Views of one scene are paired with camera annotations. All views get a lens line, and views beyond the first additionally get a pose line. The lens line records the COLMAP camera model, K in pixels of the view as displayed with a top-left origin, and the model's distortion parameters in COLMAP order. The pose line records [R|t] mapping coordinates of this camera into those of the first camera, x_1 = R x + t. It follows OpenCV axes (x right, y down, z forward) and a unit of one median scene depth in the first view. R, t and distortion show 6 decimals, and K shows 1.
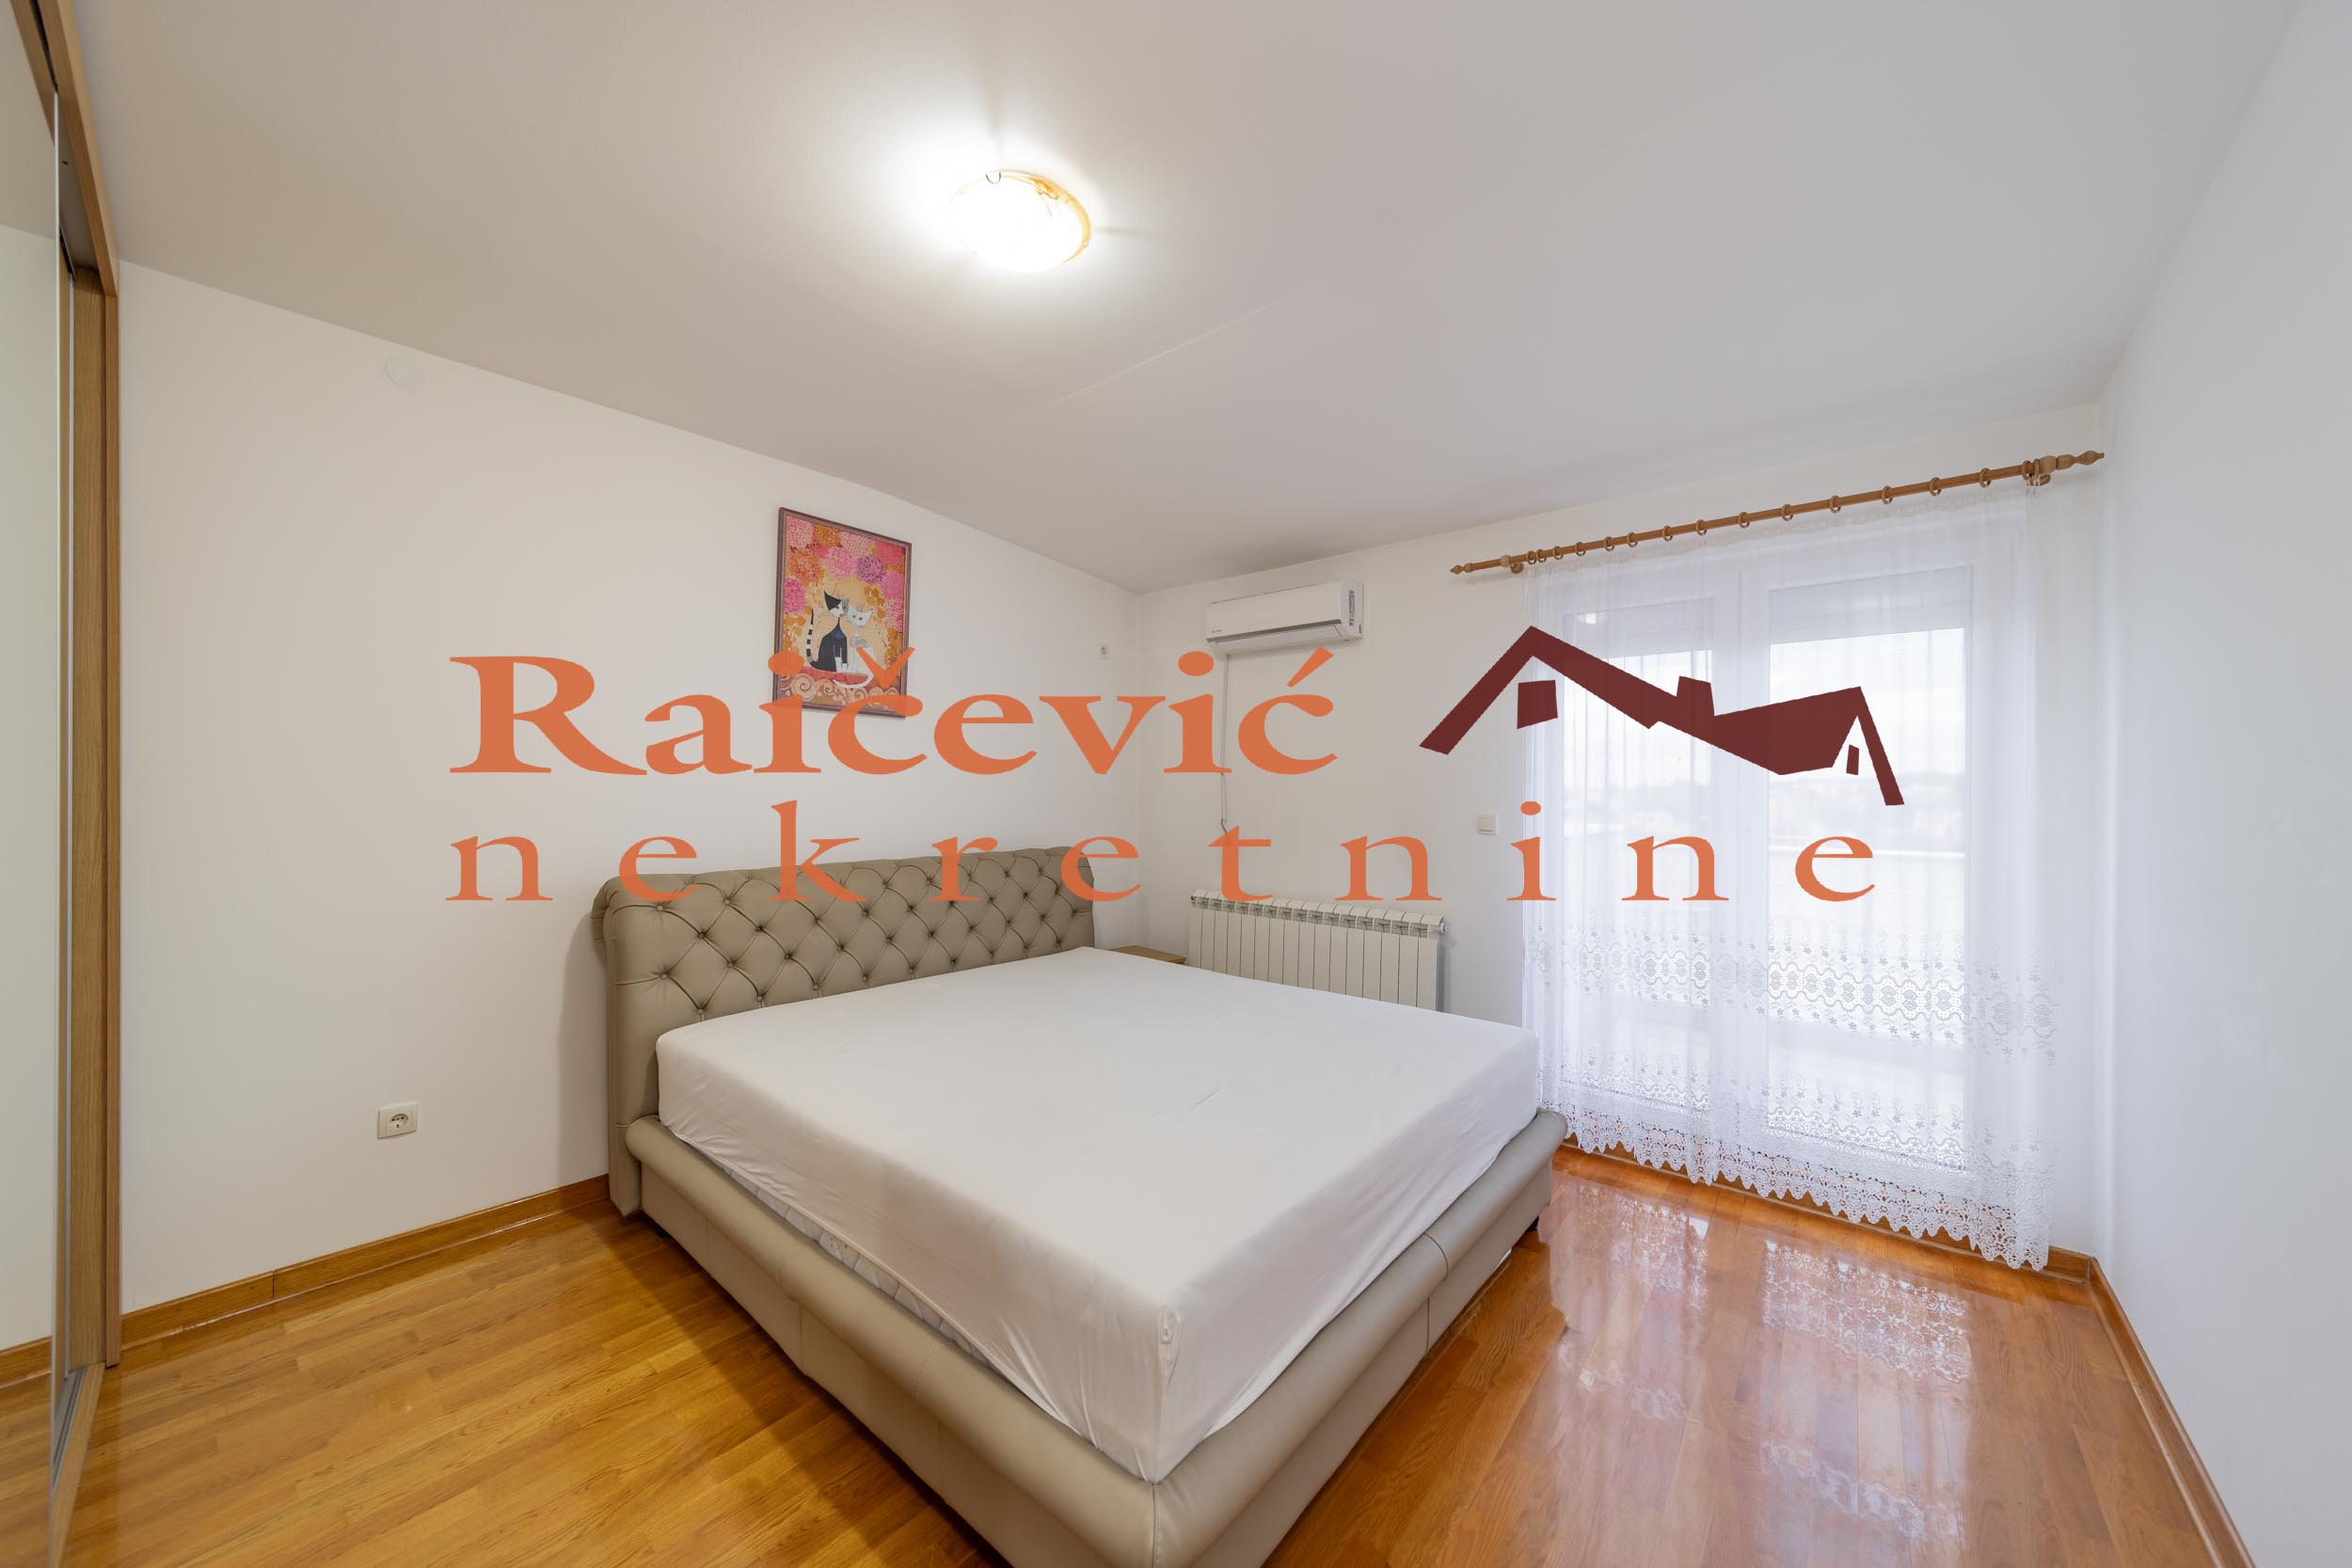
lens RADIAL K [[826.3, 0, 1175.8], [0, 826.3, 800.1], [0, 0, 1]] dist [0.002008, -0.000657]
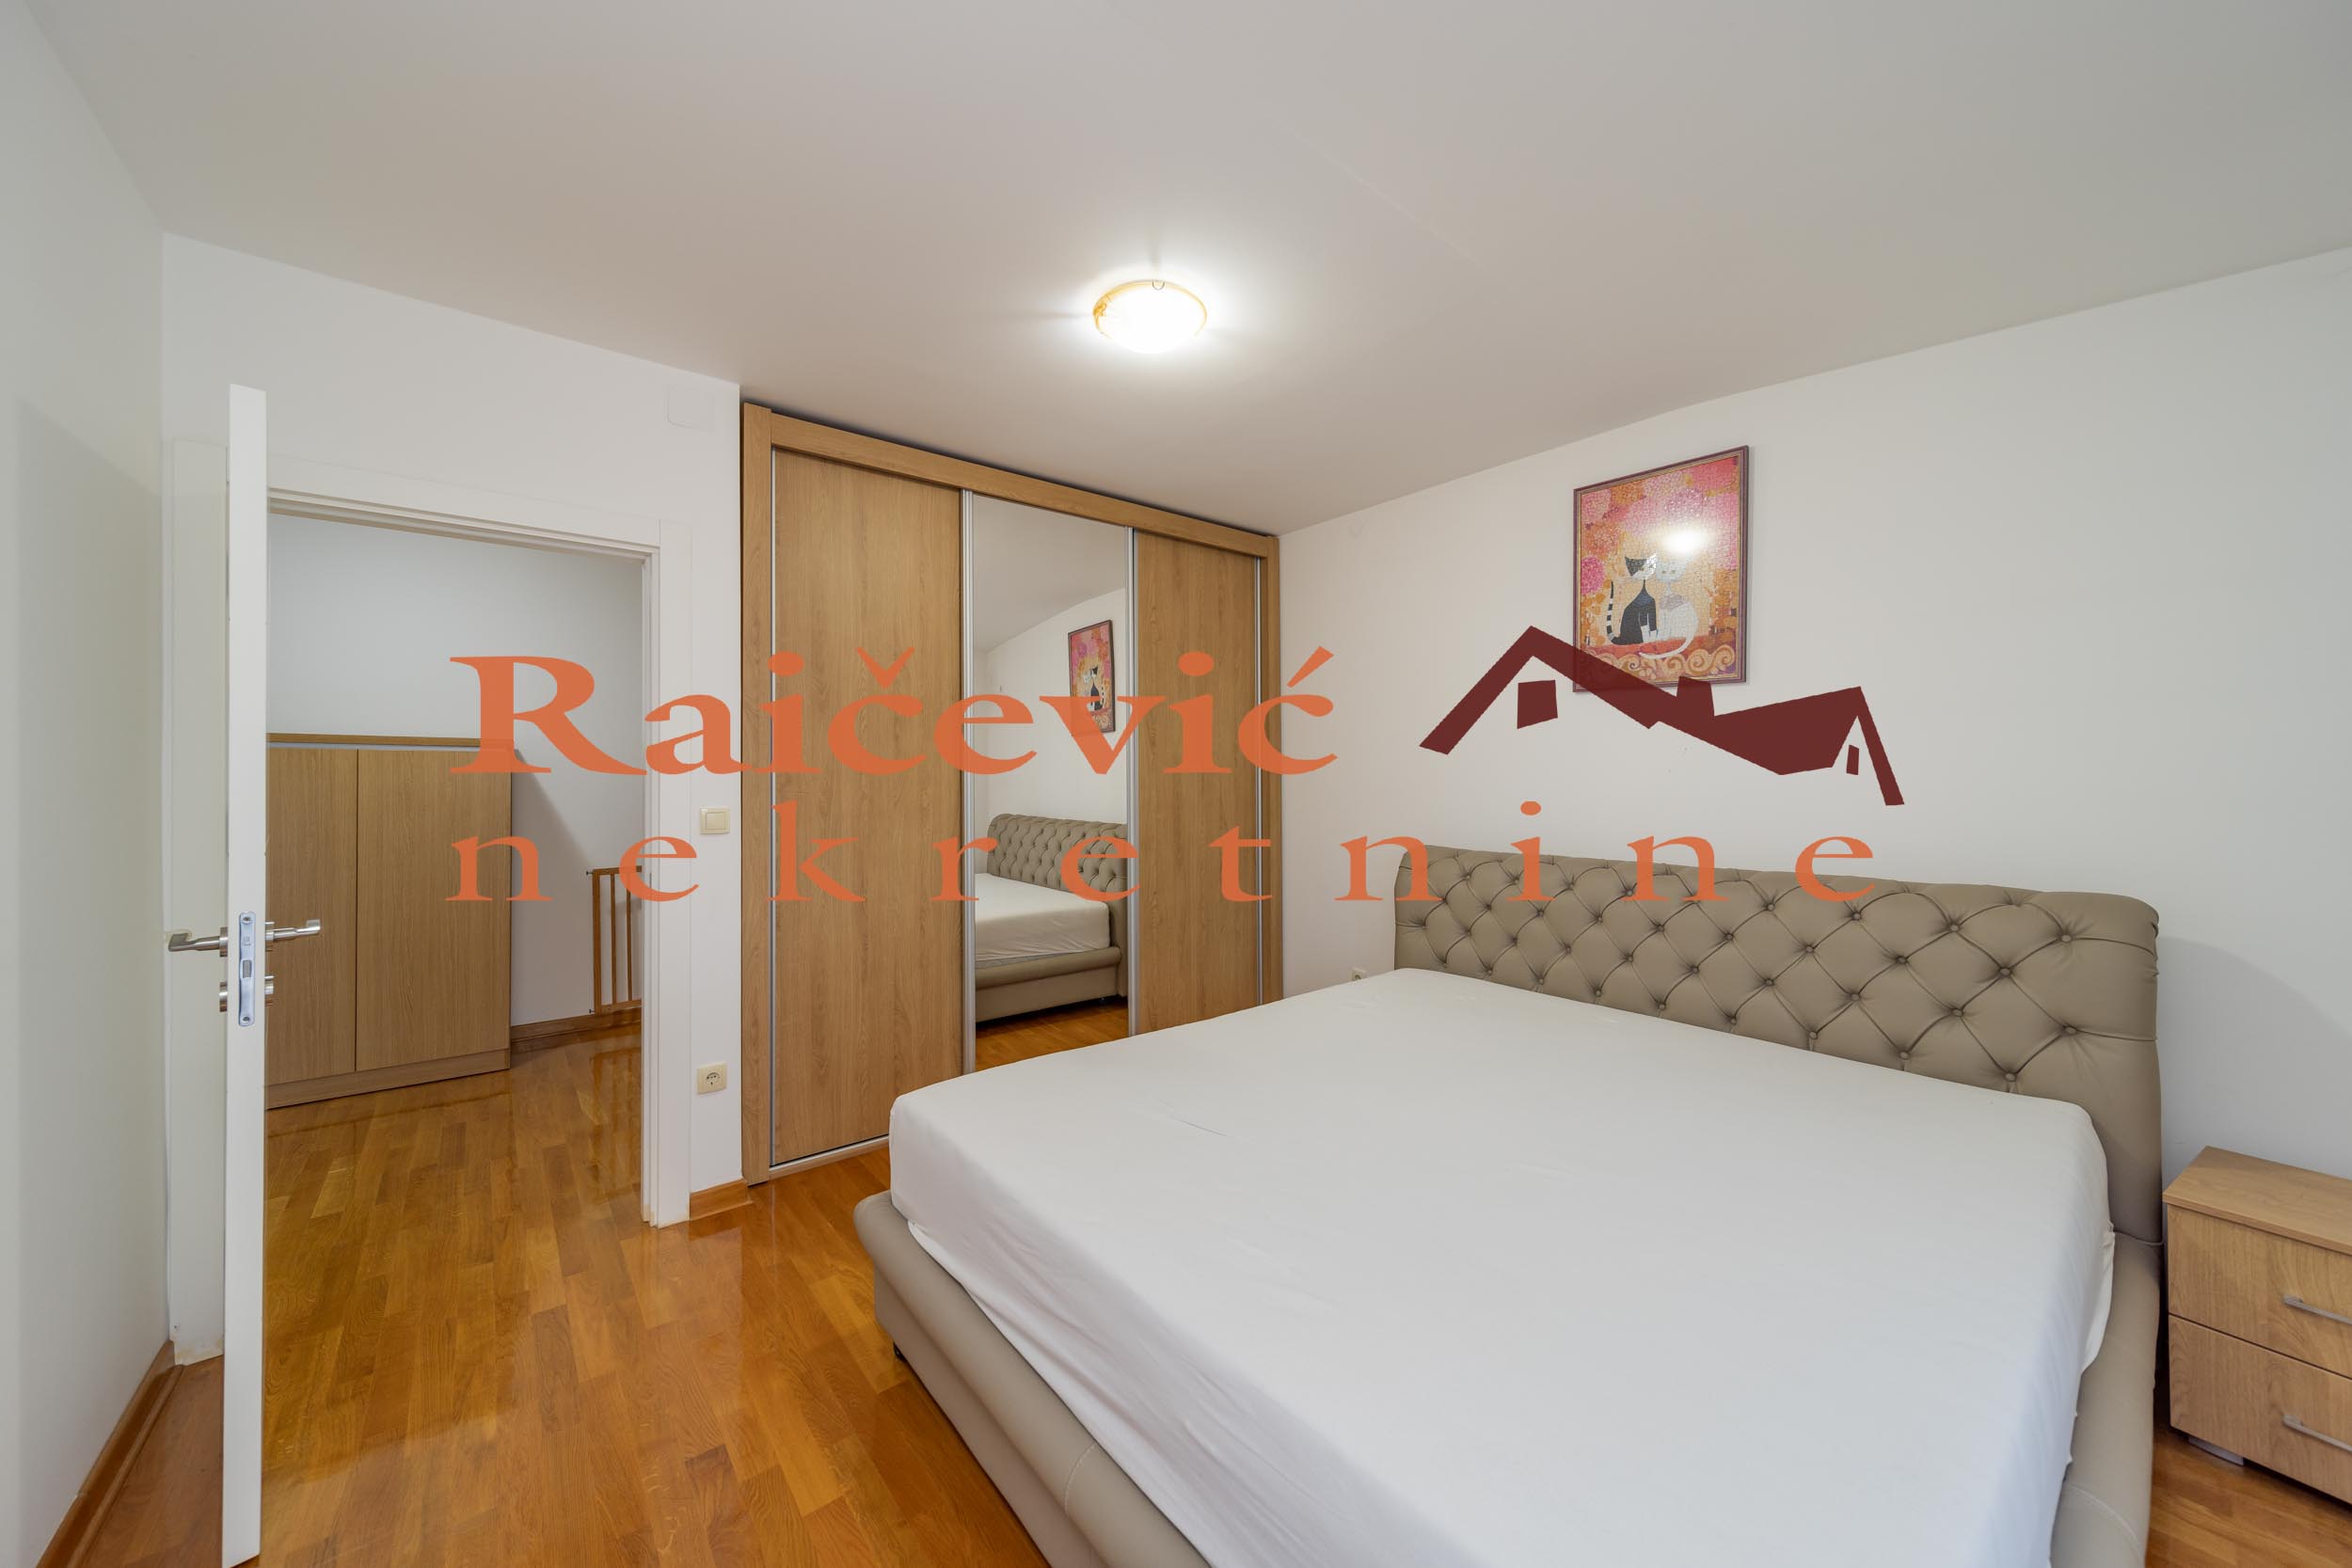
lens RADIAL K [[826.3, 0, 1157.9], [0, 826.3, 790.4], [0, 0, 1]] dist [0.002008, -0.000657]
pose [[-0.201445, 0.009574, -0.979453, 0.556859], [-0.016225, 0.999782, 0.013110, -0.002869], [0.979365, 0.018533, -0.201246, 0.689141]]
